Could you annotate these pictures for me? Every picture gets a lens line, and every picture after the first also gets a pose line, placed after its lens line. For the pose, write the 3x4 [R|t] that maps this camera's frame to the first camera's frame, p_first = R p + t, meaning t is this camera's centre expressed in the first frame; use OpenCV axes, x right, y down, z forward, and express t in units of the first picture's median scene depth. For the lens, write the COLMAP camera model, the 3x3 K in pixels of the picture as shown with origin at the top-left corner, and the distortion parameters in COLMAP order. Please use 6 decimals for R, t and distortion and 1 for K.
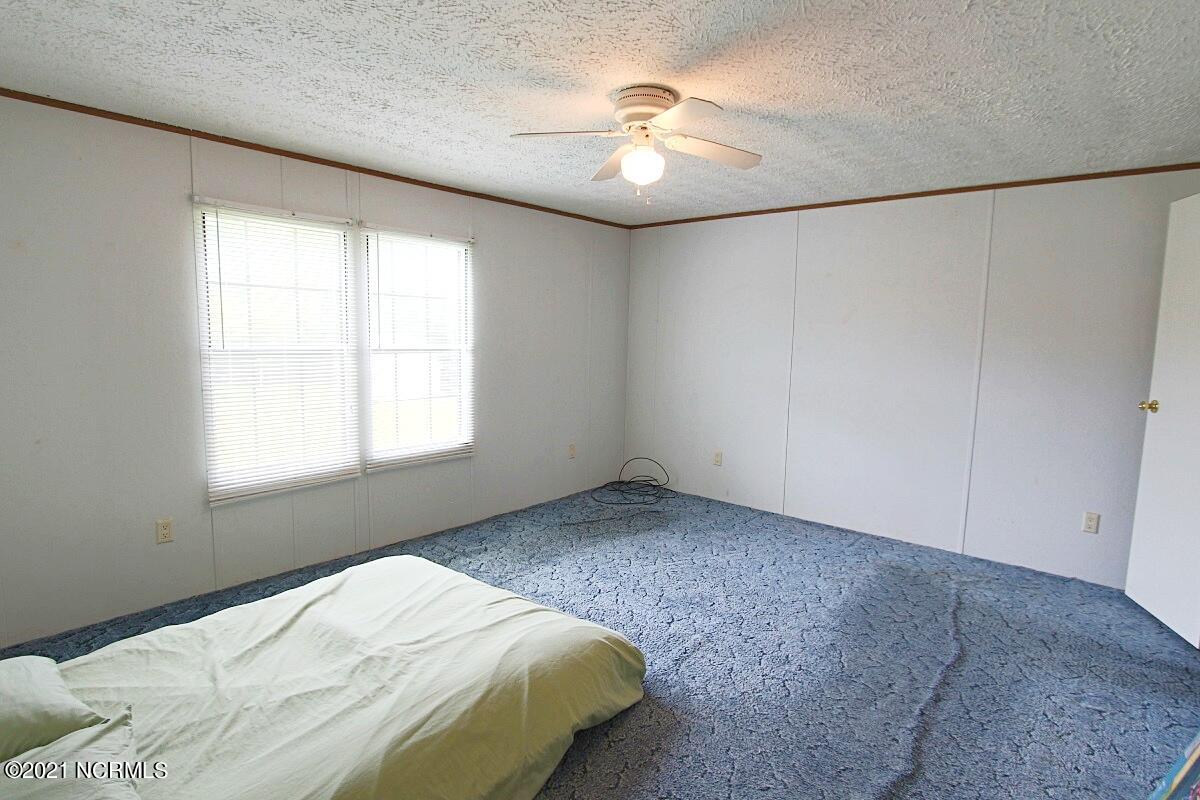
lens RADIAL K [[620.1, 0, 608.3], [0, 620.1, 401.0], [0, 0, 1]] dist [-0.017994, 0.004105]
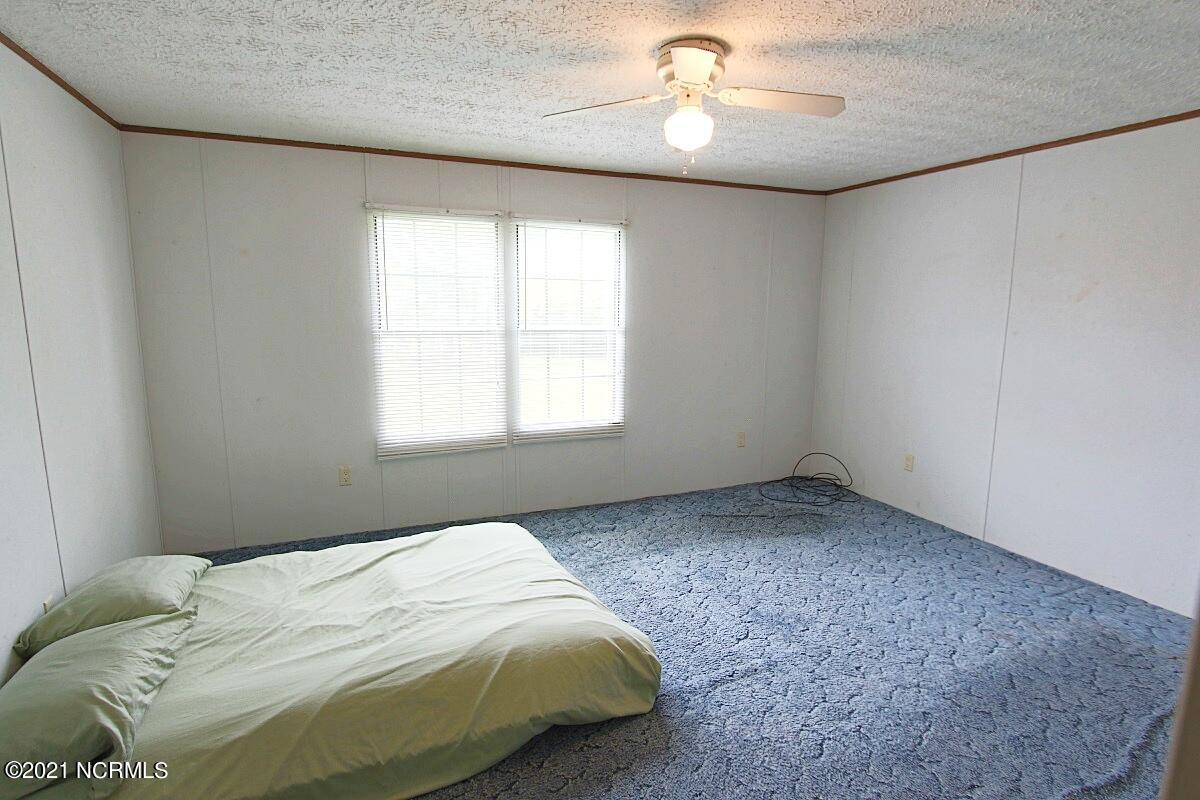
lens RADIAL K [[620.1, 0, 595.8], [0, 620.1, 398.8], [0, 0, 1]] dist [-0.017994, 0.004105]
pose [[0.893633, 0.056208, -0.445266, 0.264278], [-0.041690, 0.998233, 0.042342, -0.018485], [0.446859, -0.019275, 0.894397, 0.099074]]
